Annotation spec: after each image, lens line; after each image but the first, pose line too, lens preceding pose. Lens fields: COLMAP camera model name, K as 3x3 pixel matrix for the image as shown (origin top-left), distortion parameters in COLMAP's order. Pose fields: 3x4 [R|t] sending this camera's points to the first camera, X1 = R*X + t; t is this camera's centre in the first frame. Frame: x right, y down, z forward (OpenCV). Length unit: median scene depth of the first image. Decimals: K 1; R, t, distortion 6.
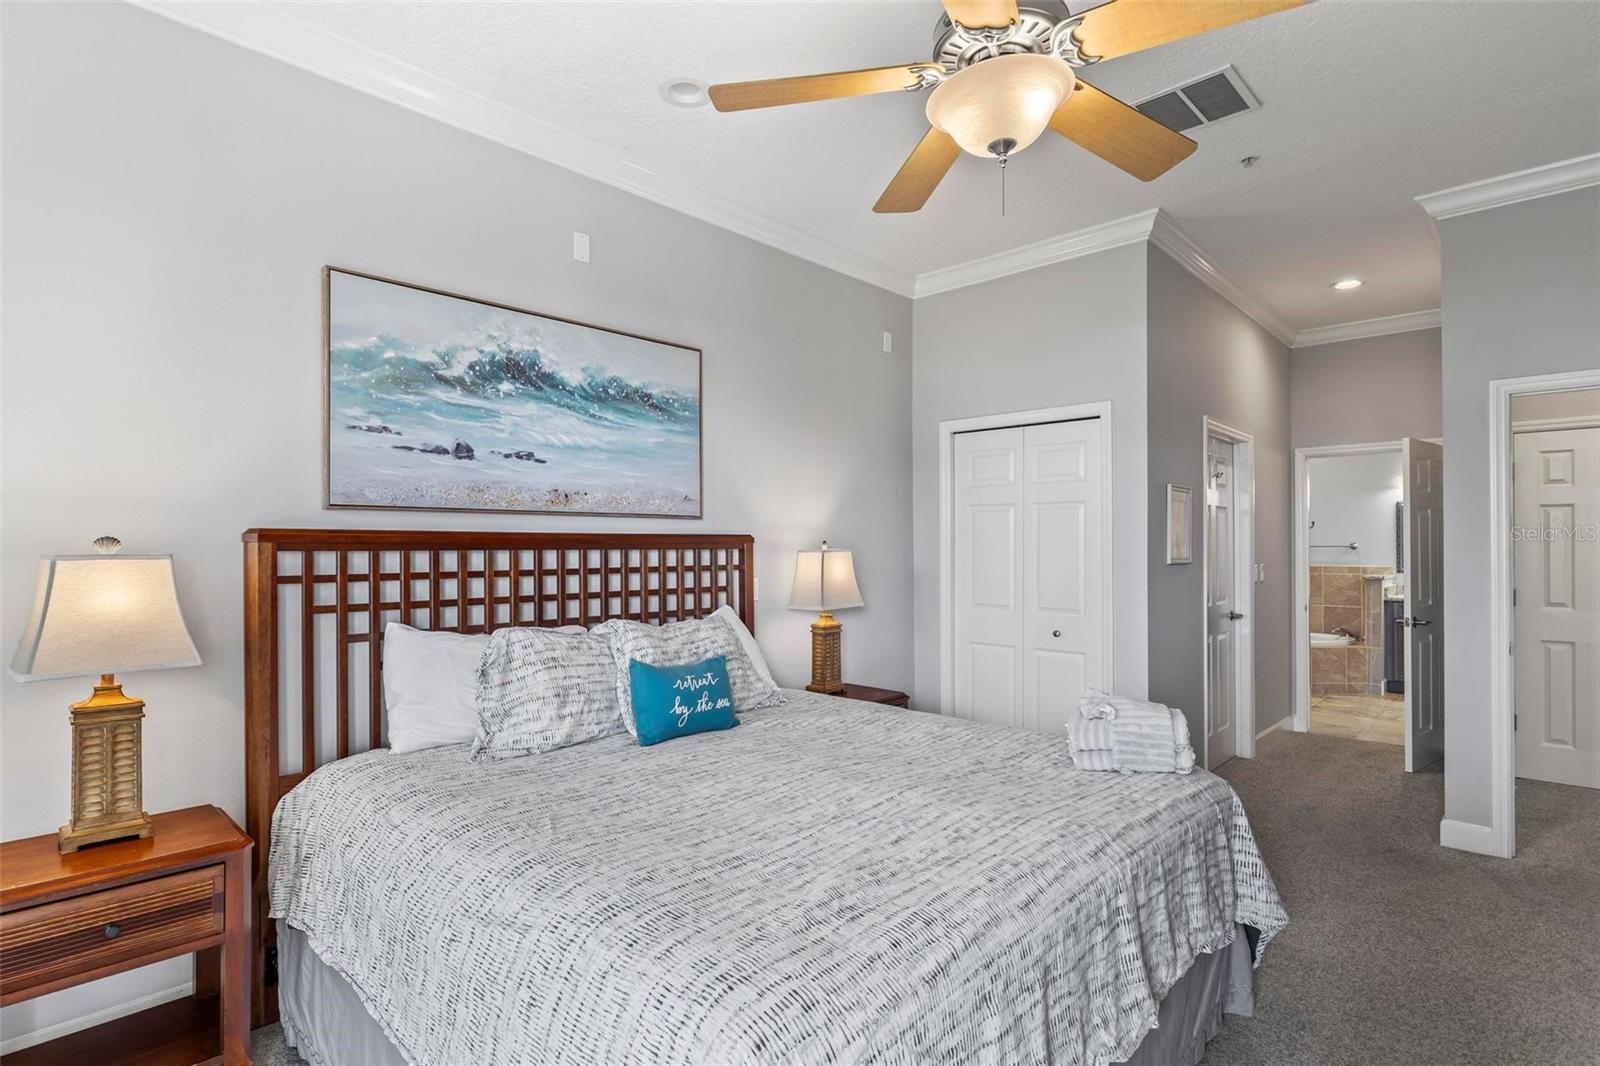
lens RADIAL K [[824.8, 0, 803.7], [0, 824.8, 544.4], [0, 0, 1]] dist [0.000073, -0.001945]
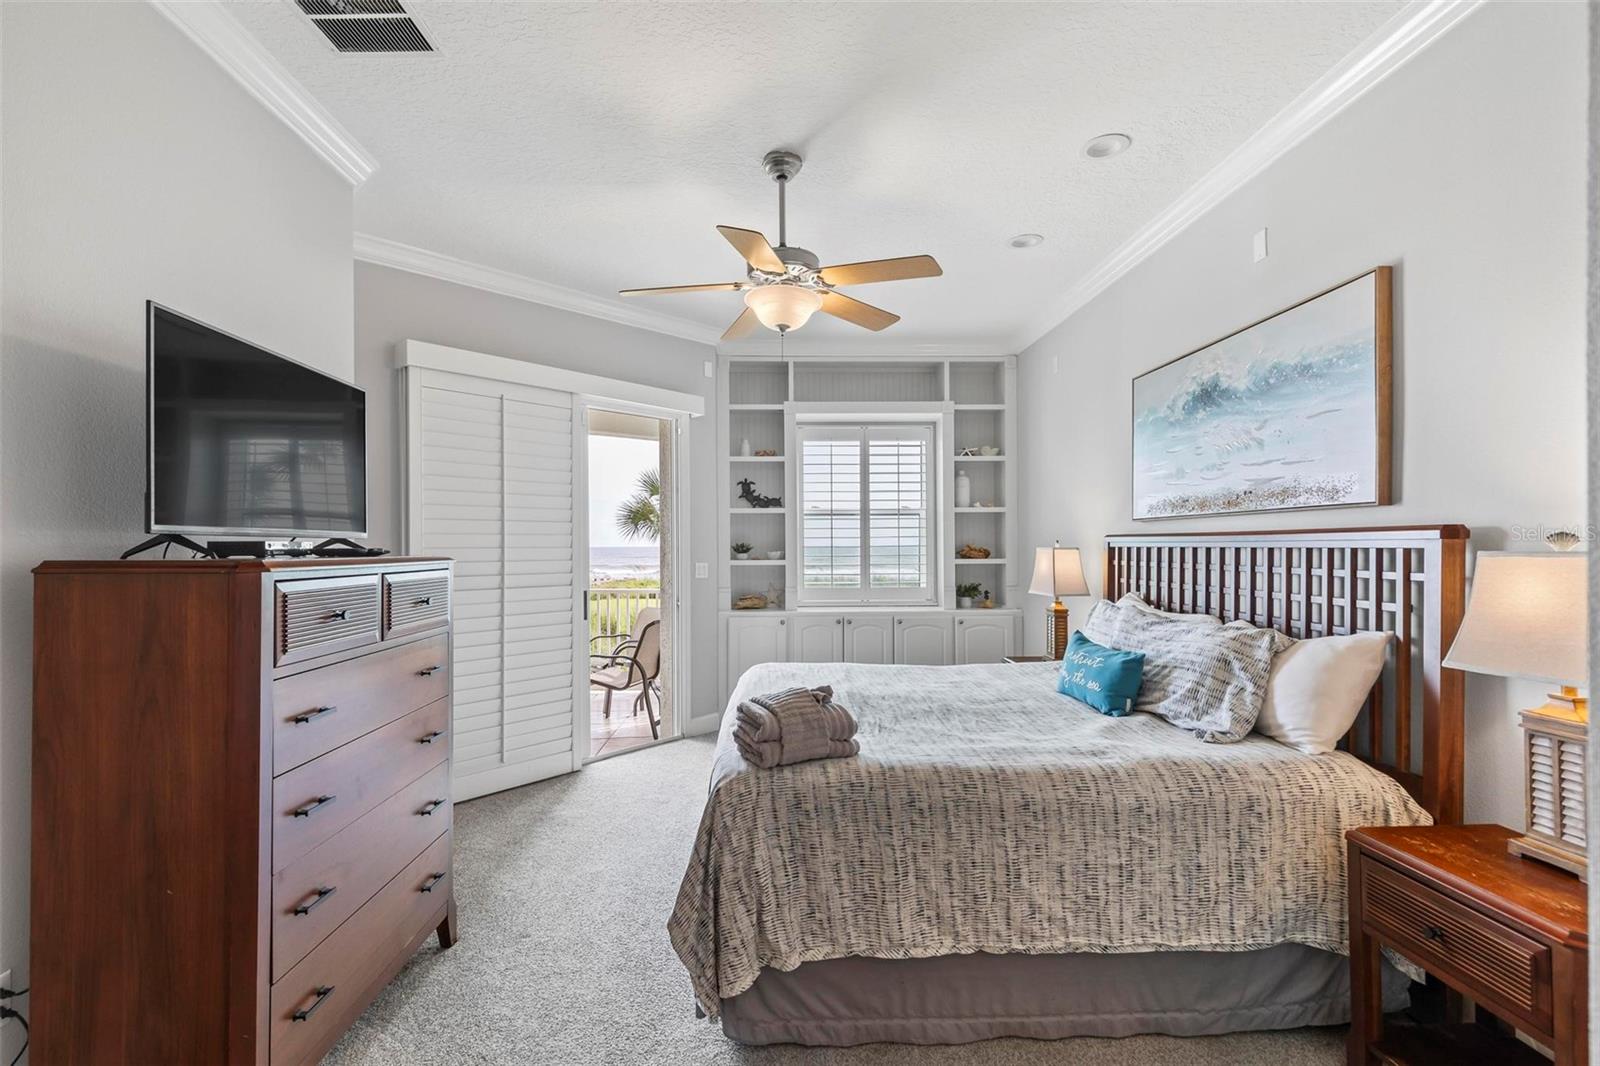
lens RADIAL K [[732.8, 0, 790.9], [0, 732.8, 539.8], [0, 0, 1]] dist [0.009908, -0.000935]
pose [[-0.709994, 0.009279, -0.704147, 0.865514], [0.019204, 0.999796, -0.006188, -0.007627], [0.703946, -0.017916, -0.710027, 1.369354]]
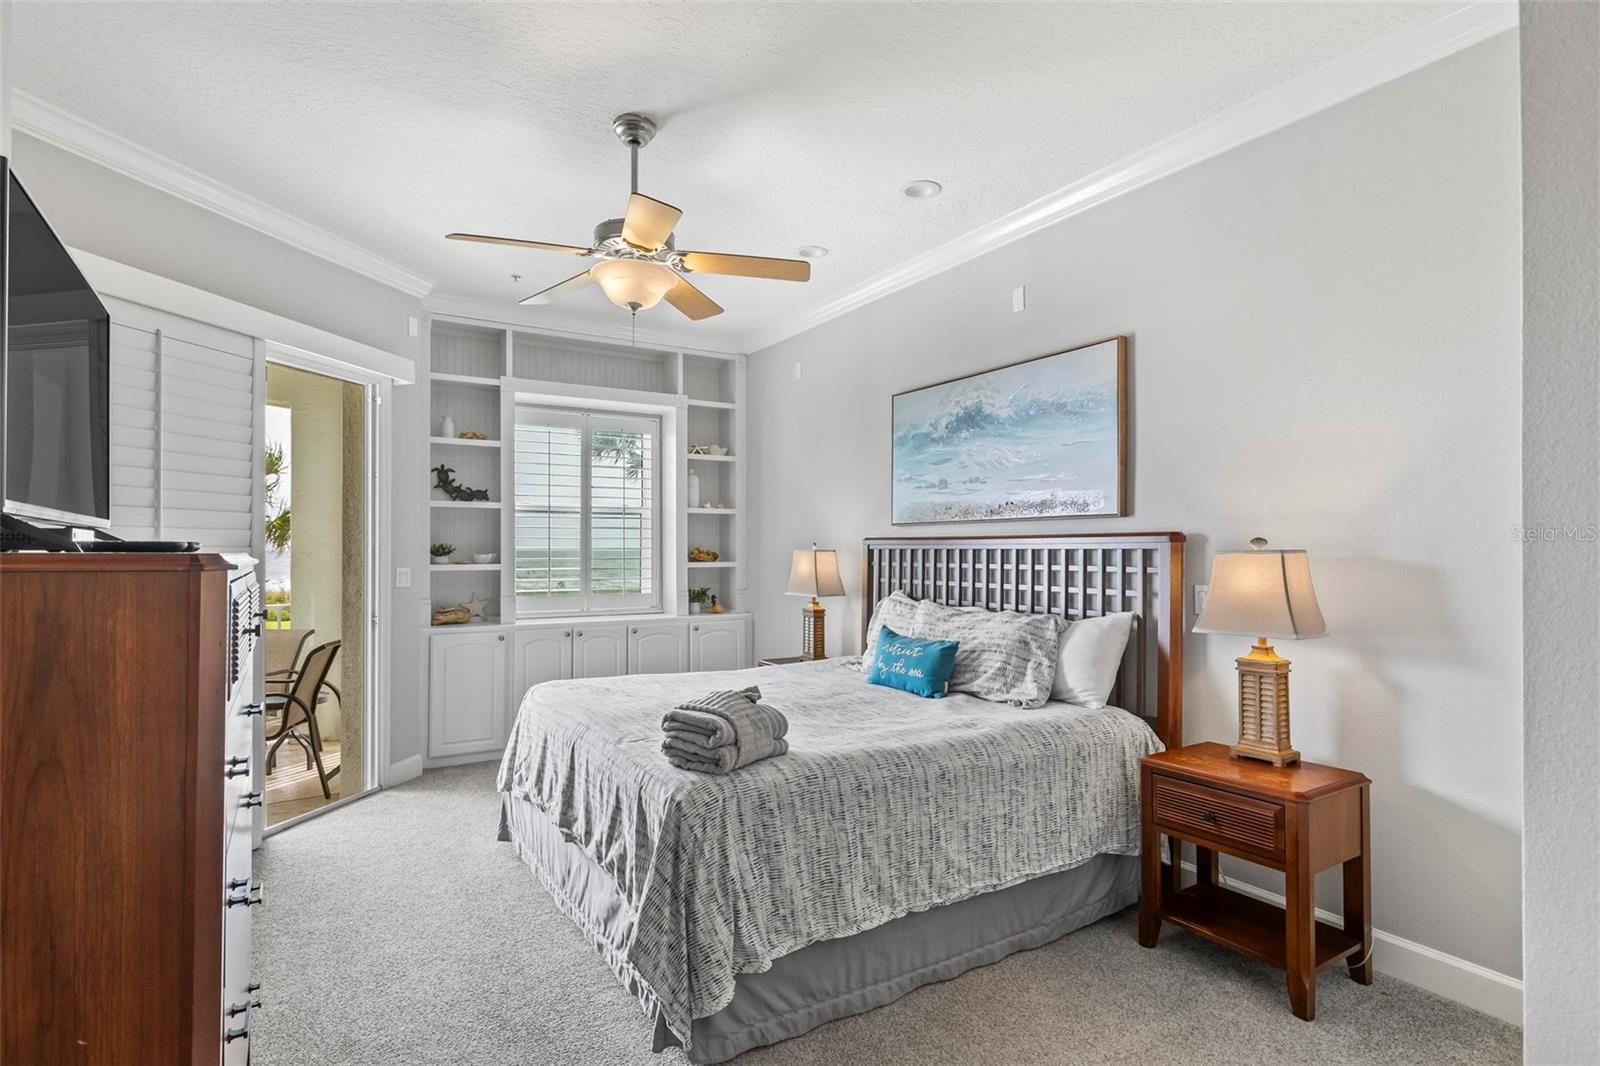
lens RADIAL K [[824.8, 0, 802.8], [0, 824.8, 540.2], [0, 0, 1]] dist [0.000073, -0.001945]
pose [[-0.262404, -0.000238, -0.964958, 1.104984], [0.011729, 0.999925, -0.003436, -0.005411], [0.964887, -0.012220, -0.262381, 1.121861]]
